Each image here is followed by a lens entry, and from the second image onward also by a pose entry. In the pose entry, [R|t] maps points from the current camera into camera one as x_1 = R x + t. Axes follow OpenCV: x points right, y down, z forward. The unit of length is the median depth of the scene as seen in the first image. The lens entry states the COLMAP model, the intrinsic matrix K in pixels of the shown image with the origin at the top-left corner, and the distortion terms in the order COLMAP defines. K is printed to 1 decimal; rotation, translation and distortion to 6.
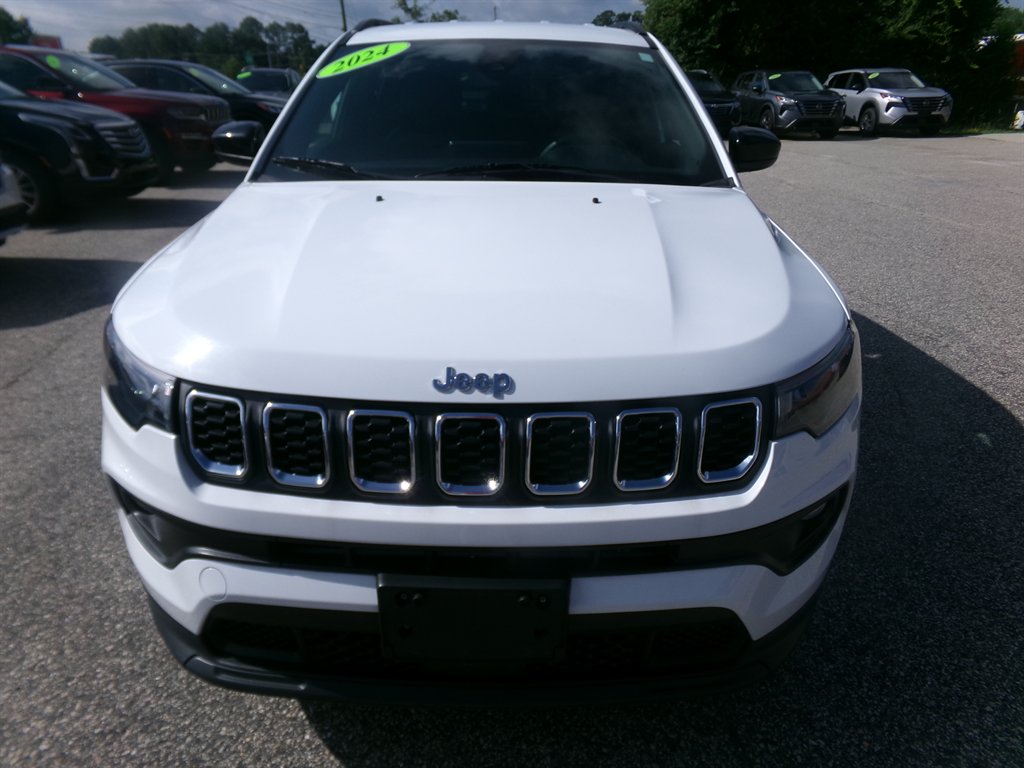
lens RADIAL K [[688.9, 0, 513.0], [0, 688.9, 384.6], [0, 0, 1]] dist [-0.004653, 0.020529]
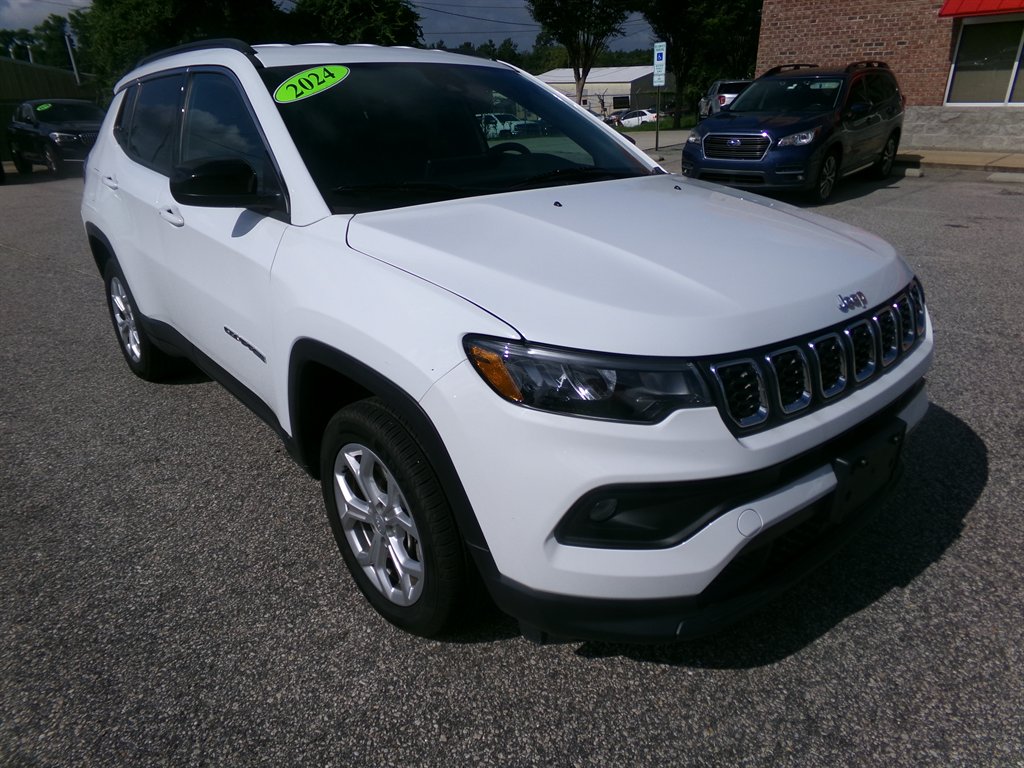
lens RADIAL K [[688.9, 0, 506.0], [0, 688.9, 387.6], [0, 0, 1]] dist [-0.004653, 0.020529]
pose [[0.755578, -0.275518, 0.594299, -0.986161], [0.291486, 0.953889, 0.071636, -0.093833], [-0.586632, 0.119103, 0.801047, 0.204302]]
